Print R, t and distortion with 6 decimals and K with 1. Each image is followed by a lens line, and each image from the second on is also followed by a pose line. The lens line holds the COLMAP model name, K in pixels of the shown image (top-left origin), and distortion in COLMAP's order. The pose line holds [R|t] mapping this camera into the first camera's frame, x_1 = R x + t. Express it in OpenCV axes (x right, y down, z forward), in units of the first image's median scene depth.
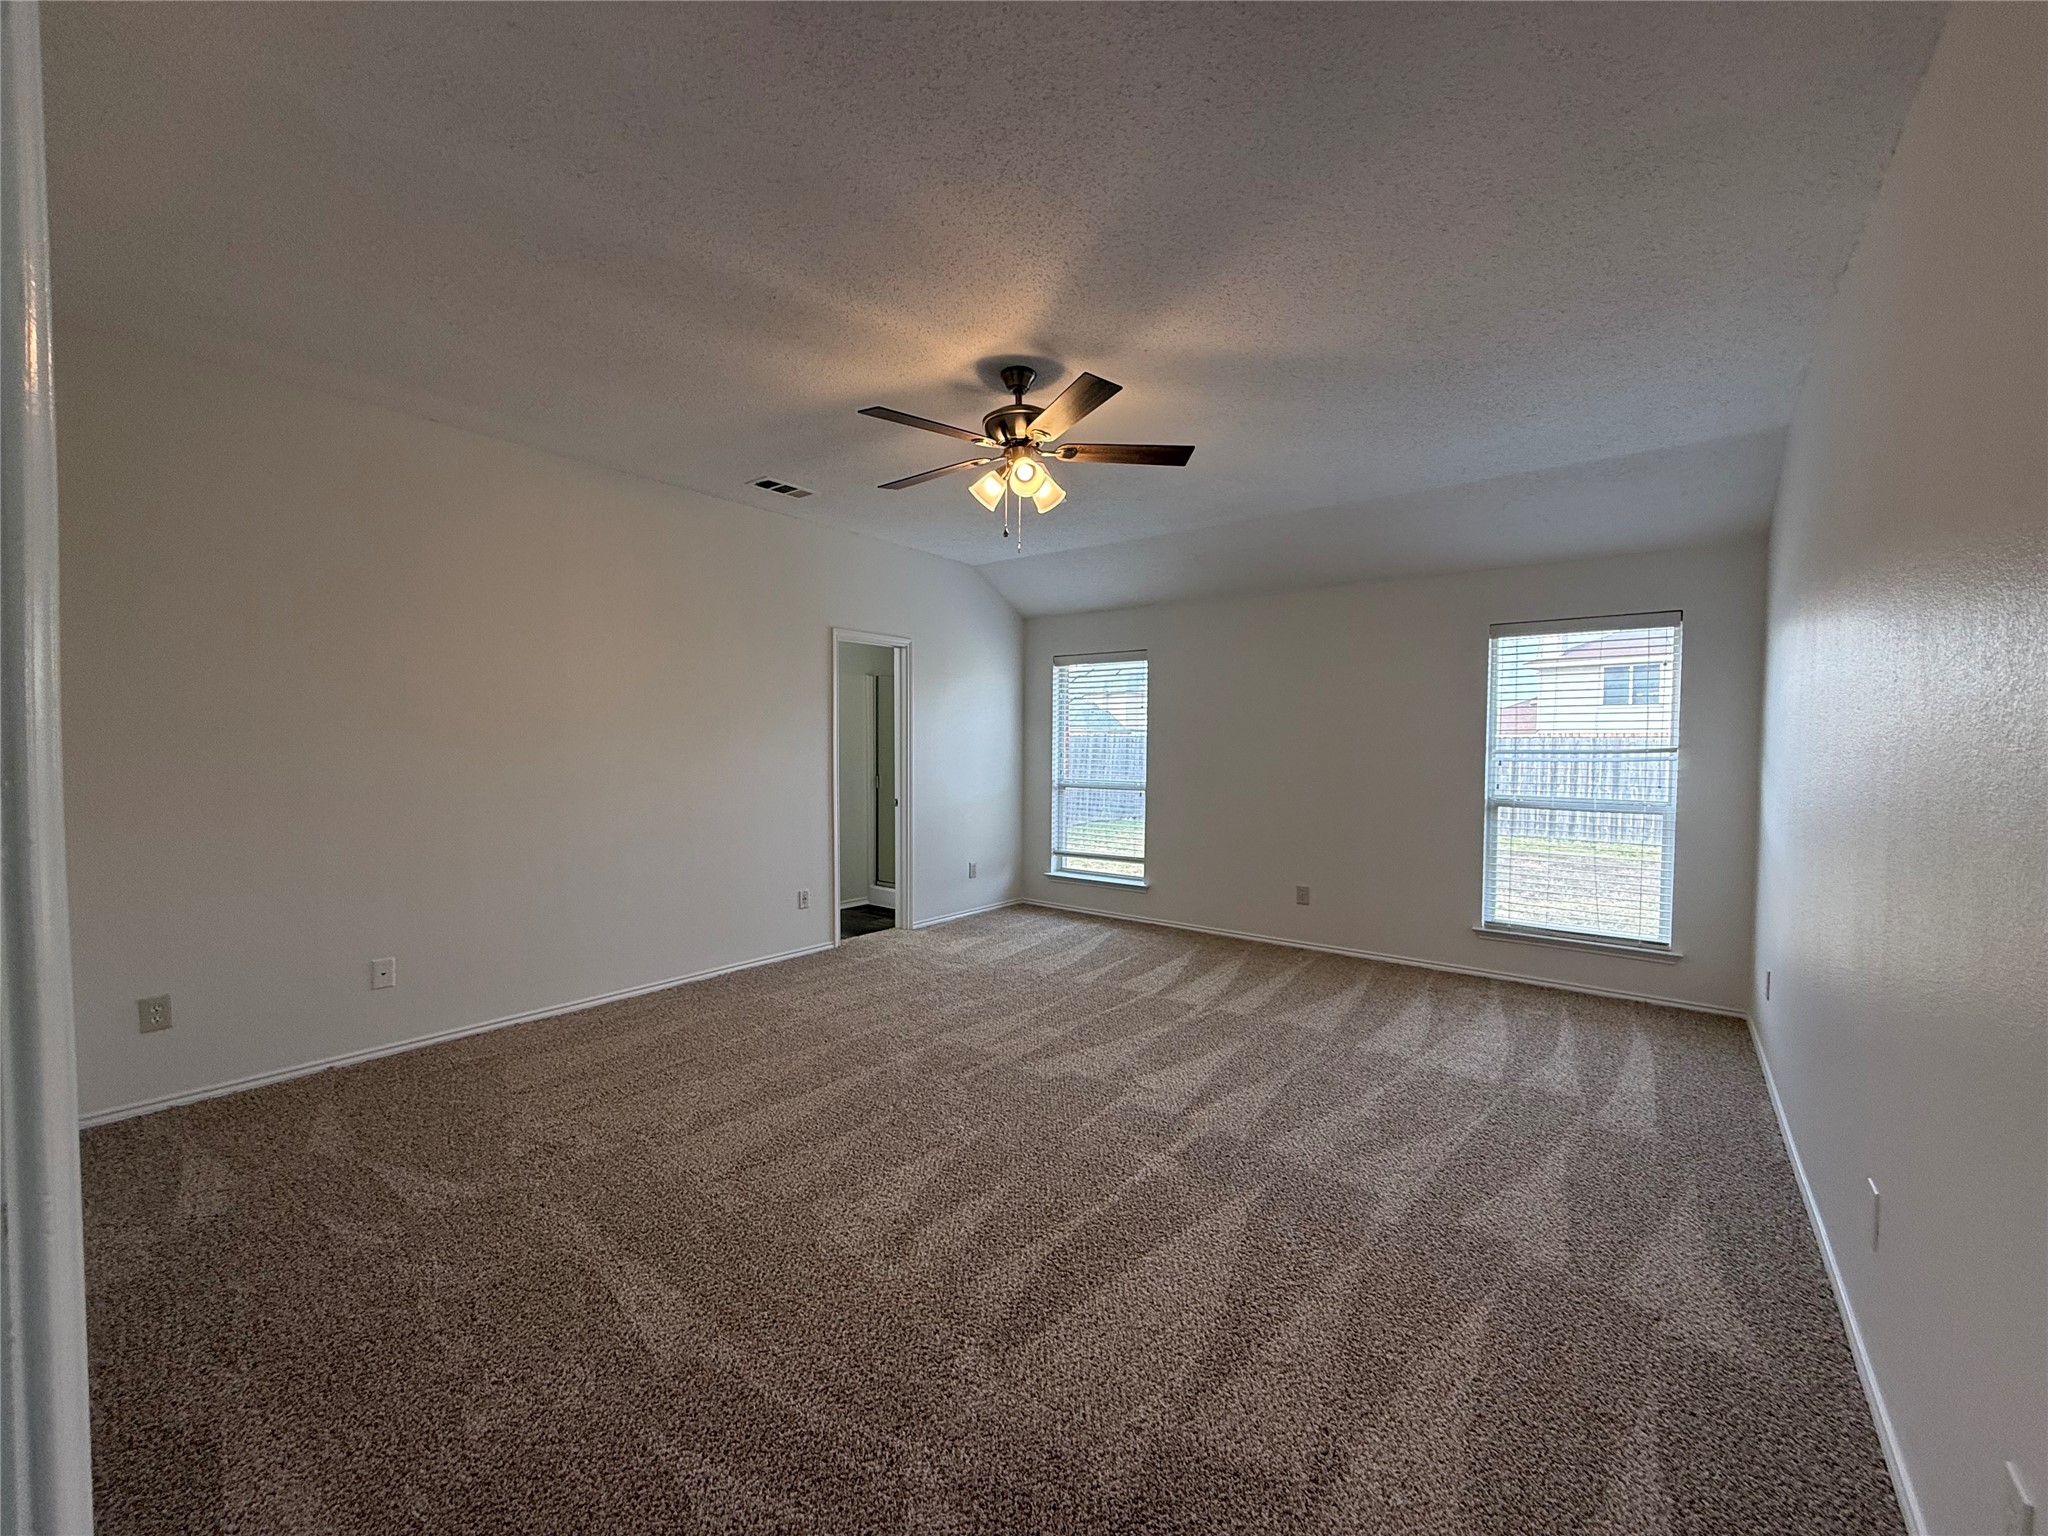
lens RADIAL K [[831.0, 0, 1018.2], [0, 831.0, 767.9], [0, 0, 1]] dist [-0.007390, -0.000099]
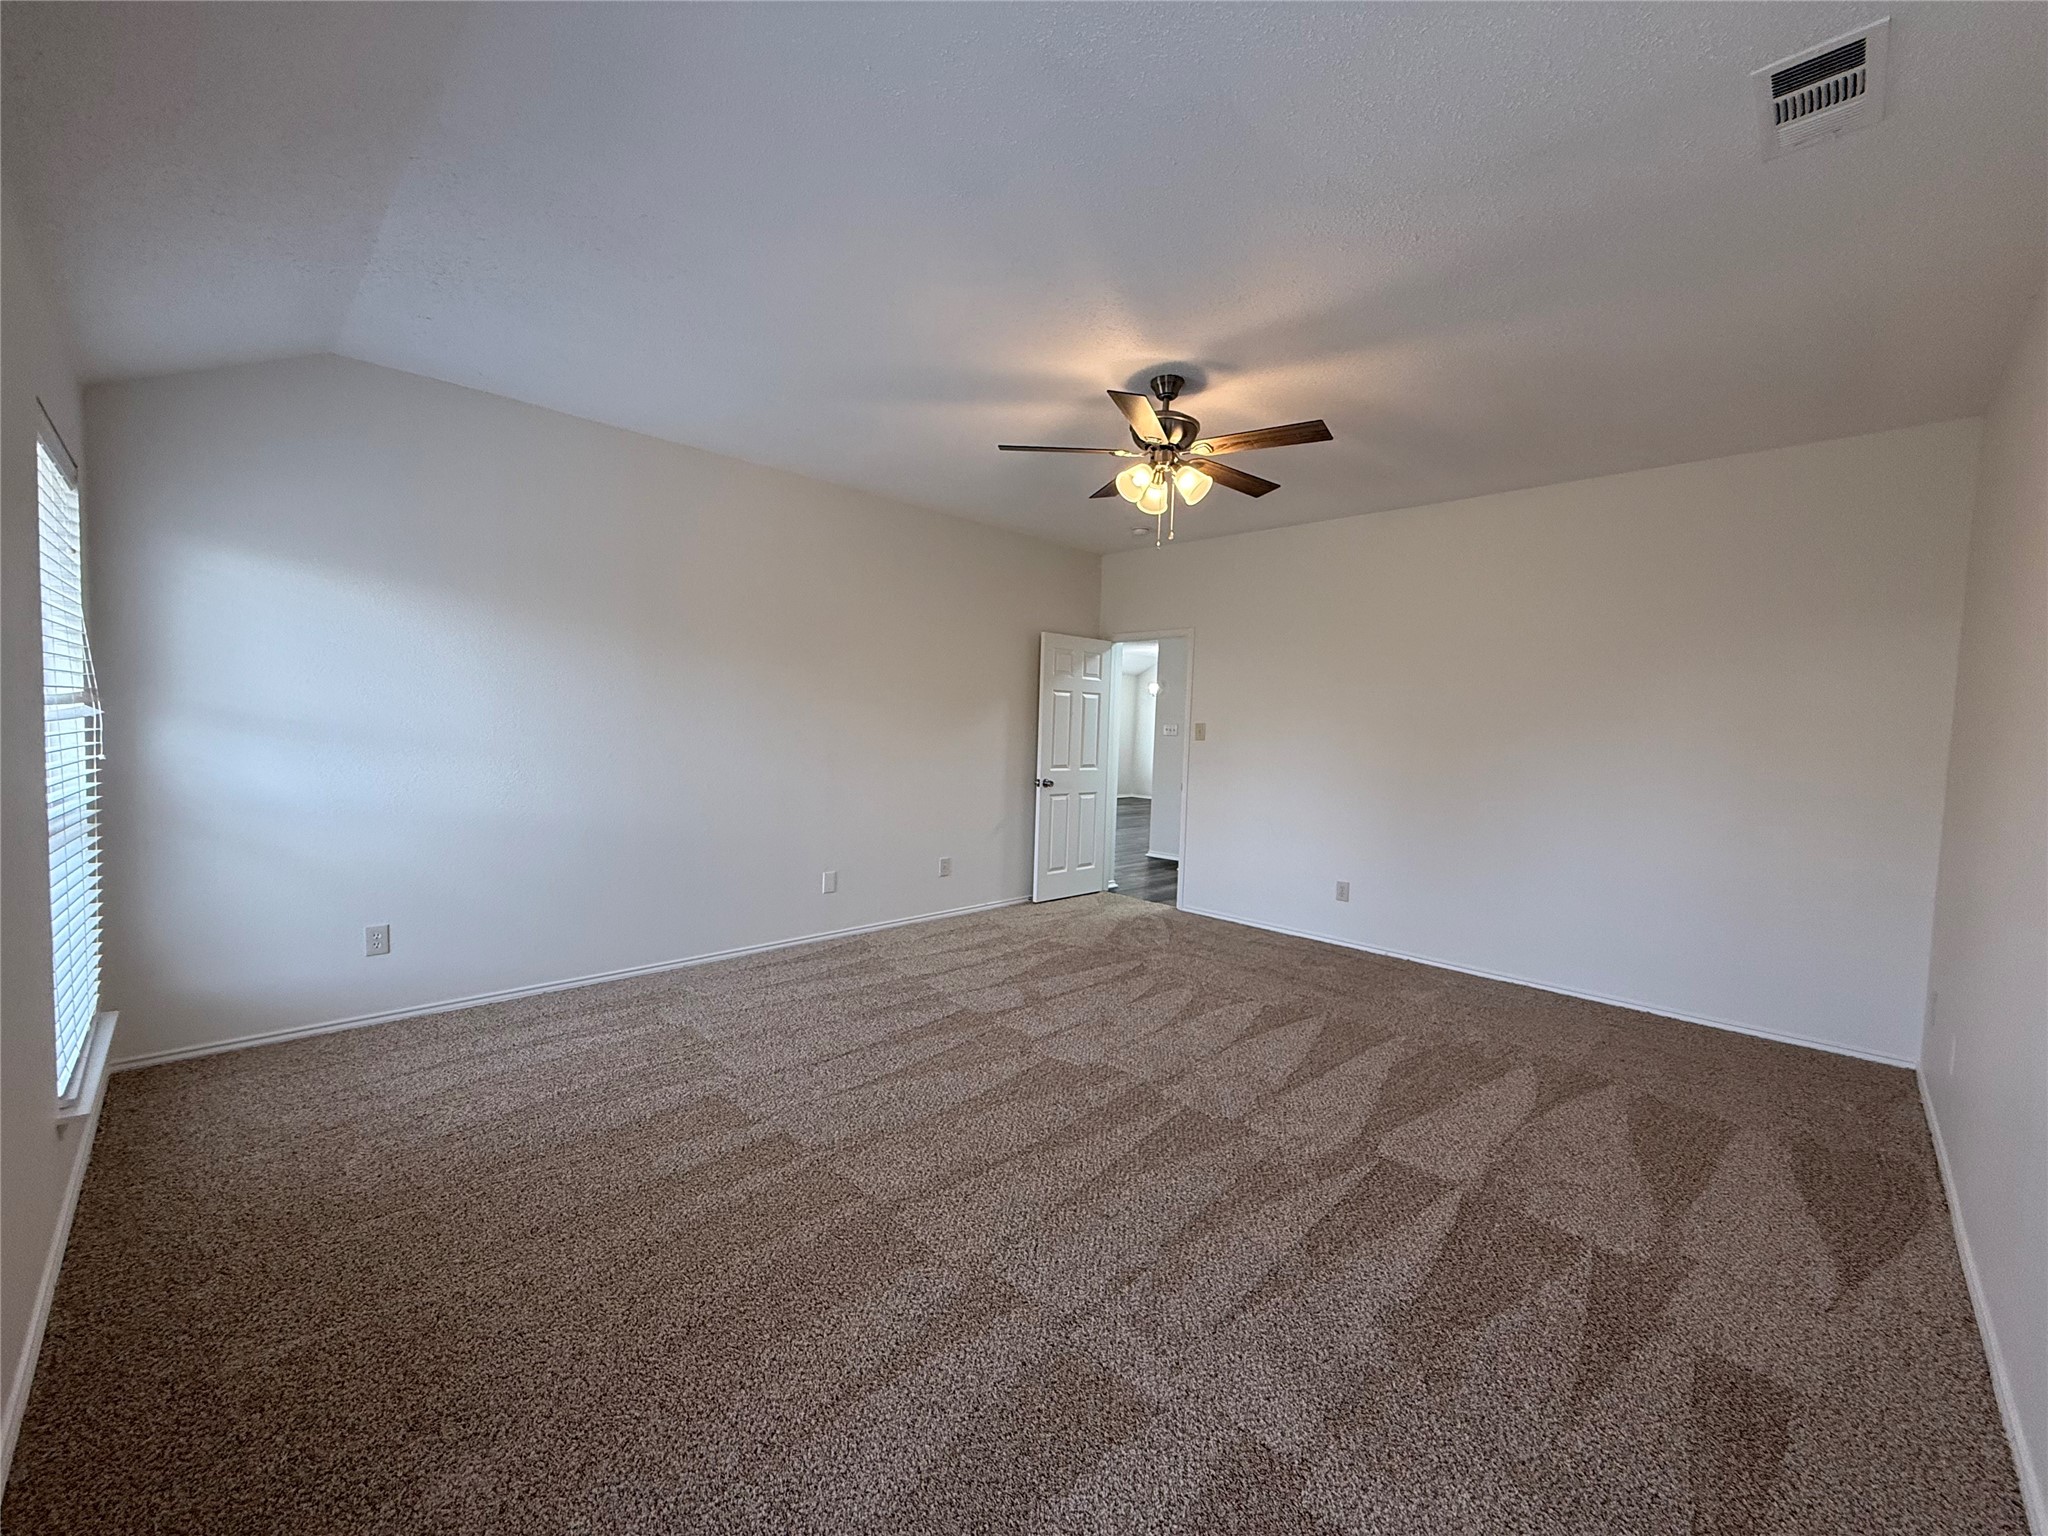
lens RADIAL K [[813.0, 0, 1021.6], [0, 813.0, 773.0], [0, 0, 1]] dist [0.000196, -0.000214]
pose [[-0.994274, -0.036307, 0.100506, 0.043356], [-0.027920, 0.996106, 0.083632, -0.035029], [-0.103151, 0.080347, -0.991415, 1.396564]]
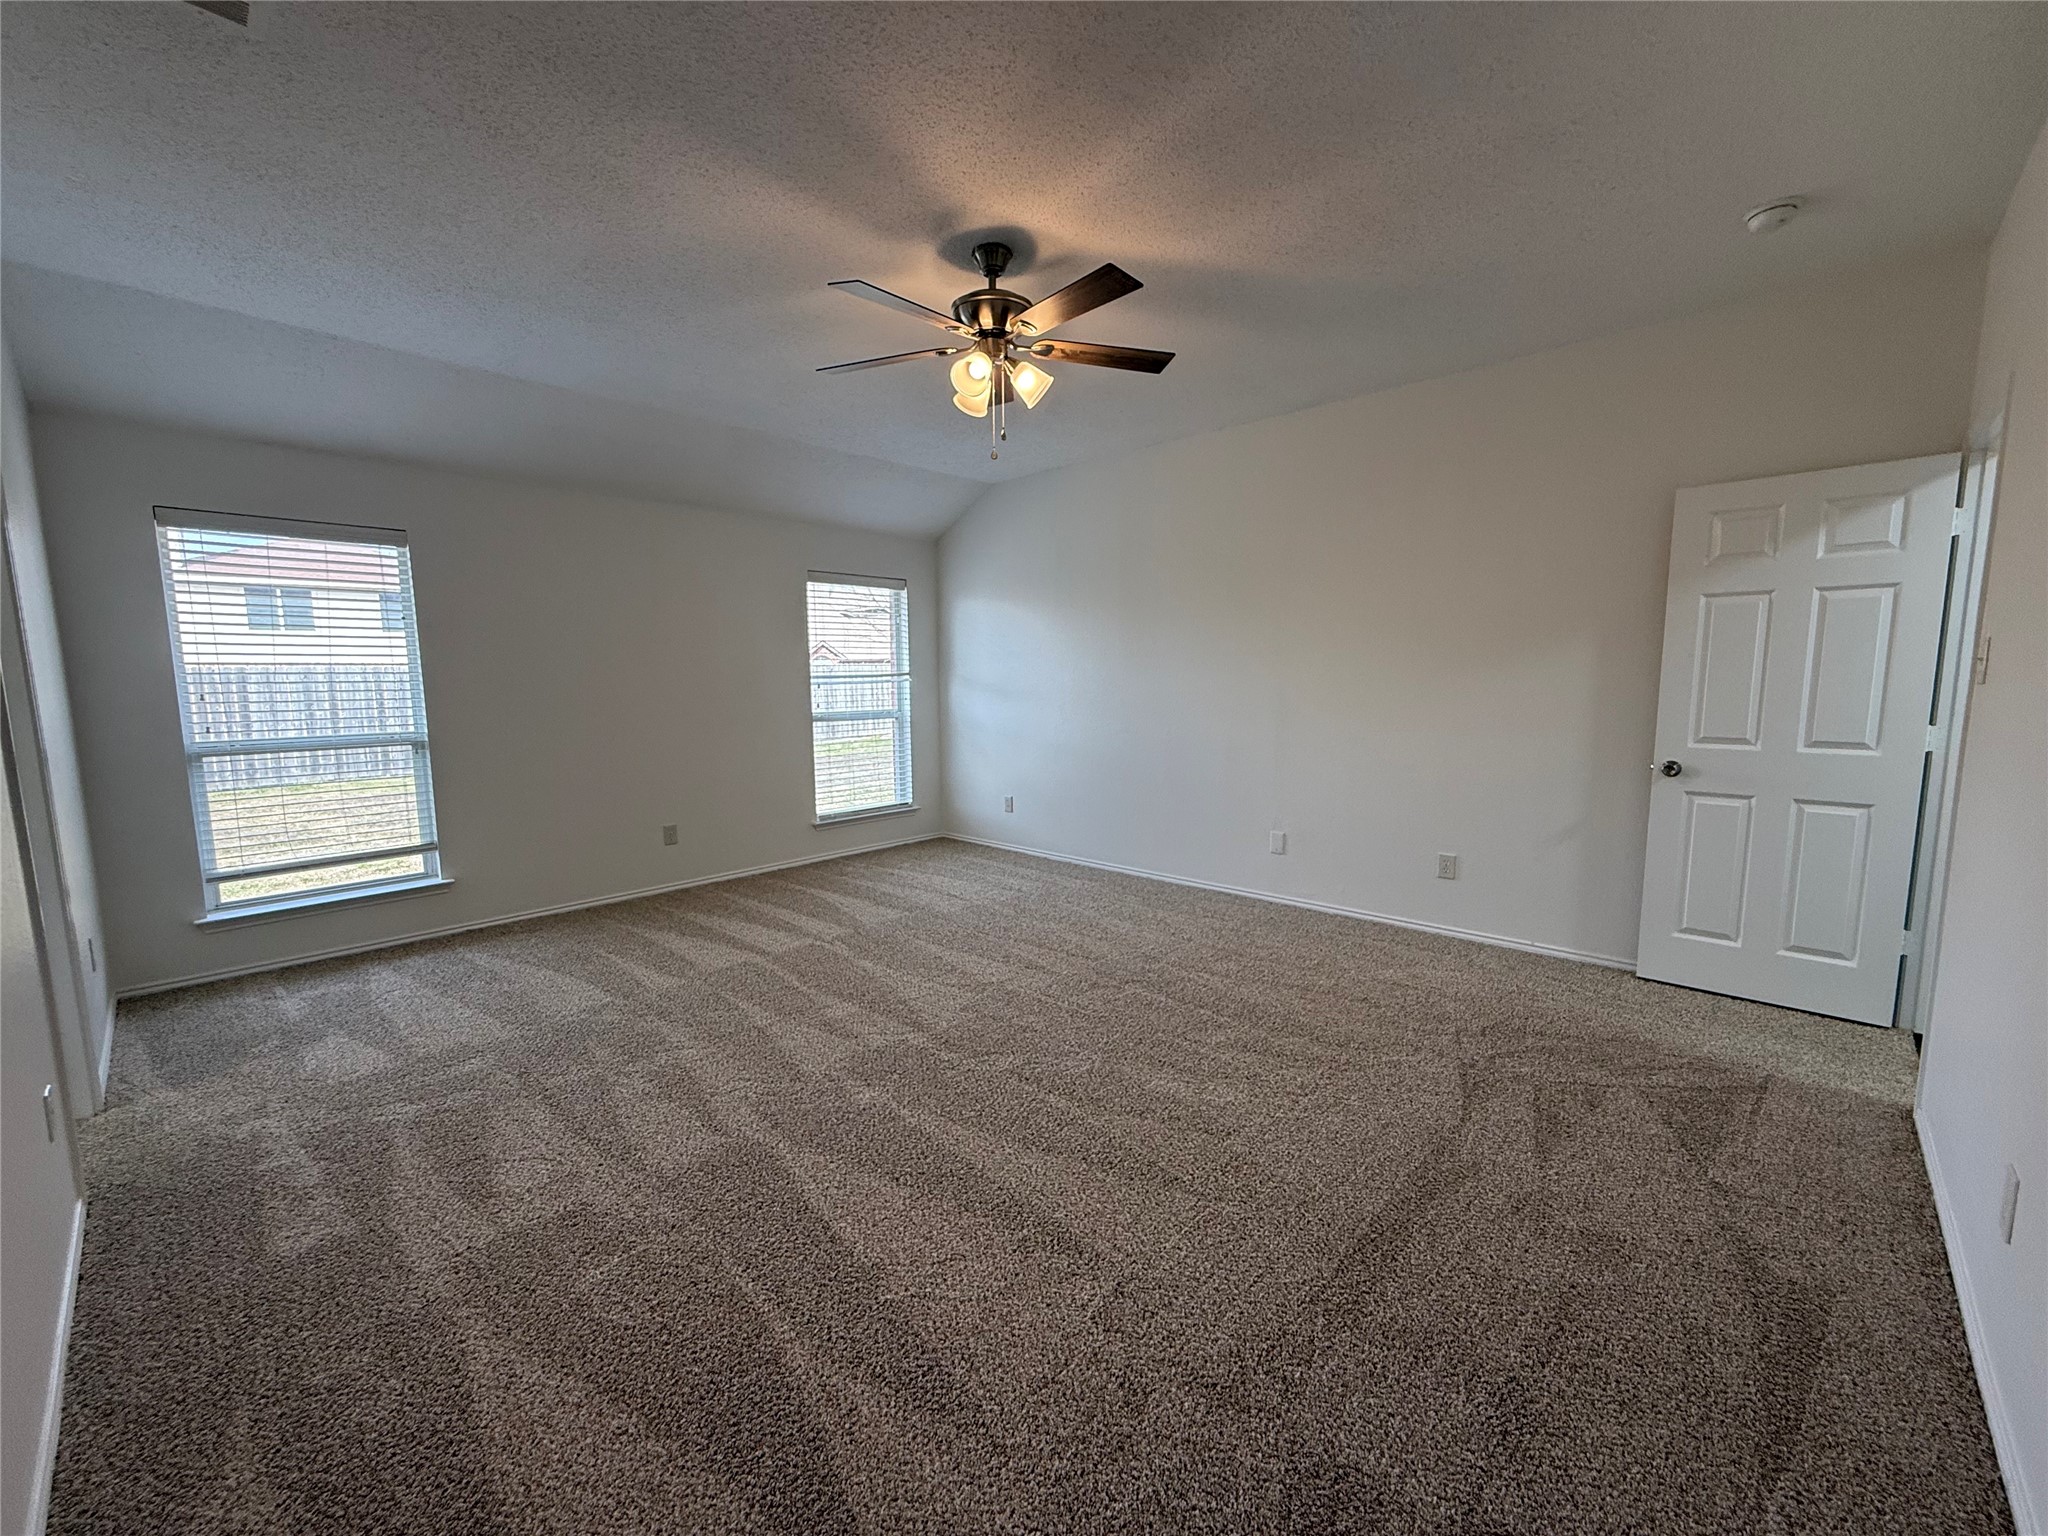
lens RADIAL K [[831.0, 0, 1018.2], [0, 831.0, 767.9], [0, 0, 1]] dist [-0.007390, -0.000099]
pose [[0.072800, -0.119944, 0.990108, -0.628564], [0.038701, 0.992334, 0.117368, -0.018883], [-0.996595, 0.029774, 0.076884, 0.610967]]
